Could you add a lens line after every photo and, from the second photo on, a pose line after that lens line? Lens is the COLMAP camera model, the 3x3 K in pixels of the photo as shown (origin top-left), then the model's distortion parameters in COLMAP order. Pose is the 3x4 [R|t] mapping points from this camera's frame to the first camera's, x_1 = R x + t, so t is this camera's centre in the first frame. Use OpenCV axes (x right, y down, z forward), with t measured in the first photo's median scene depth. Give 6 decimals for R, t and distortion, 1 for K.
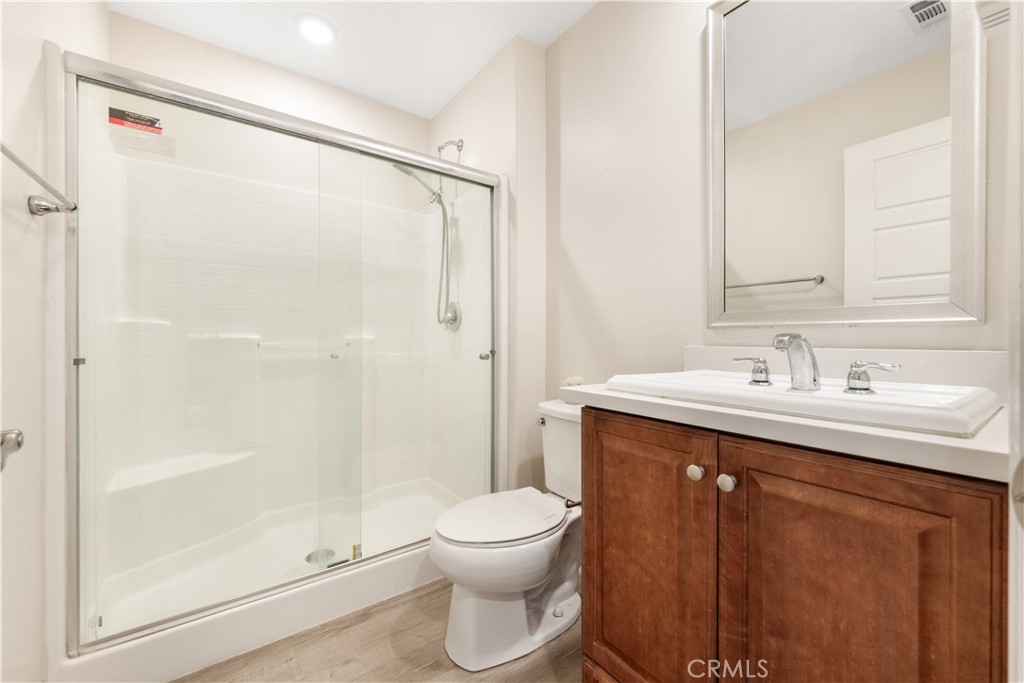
lens RADIAL K [[400.8, 0, 512.0], [0, 400.8, 341.5], [0, 0, 1]] dist [0.000370, -0.000045]
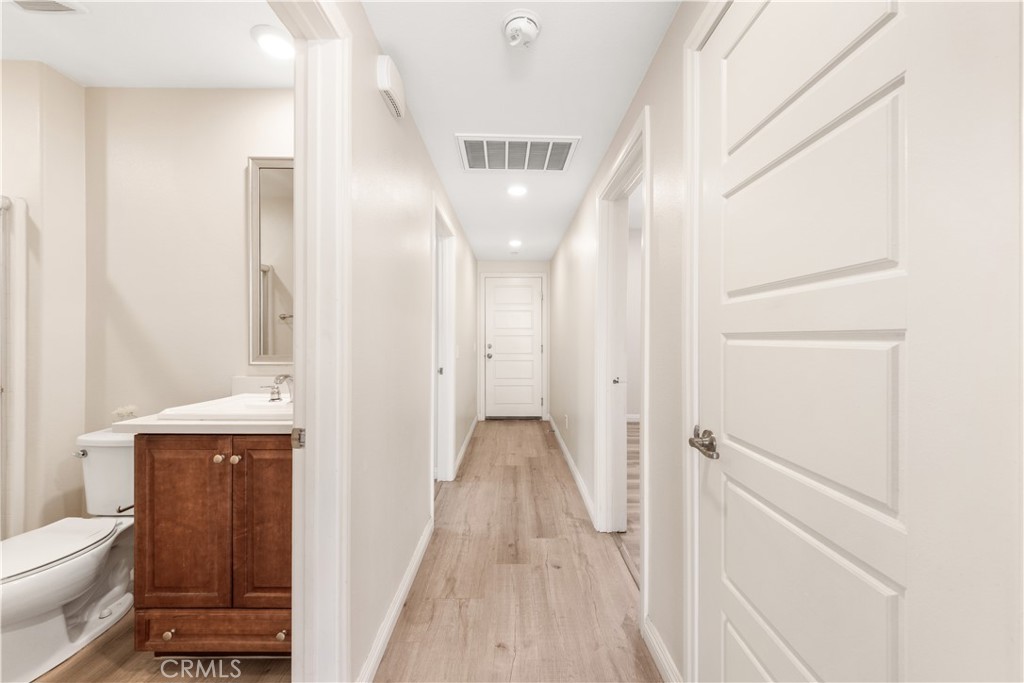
lens RADIAL K [[382.2, 0, 512.8], [0, 382.2, 335.9], [0, 0, 1]] dist [0.000153, 0.000250]
pose [[0.579169, 0.002173, 0.815205, -0.158563], [0.000864, 0.999994, -0.003280, -0.186791], [-0.815207, 0.002604, 0.579163, -0.898329]]
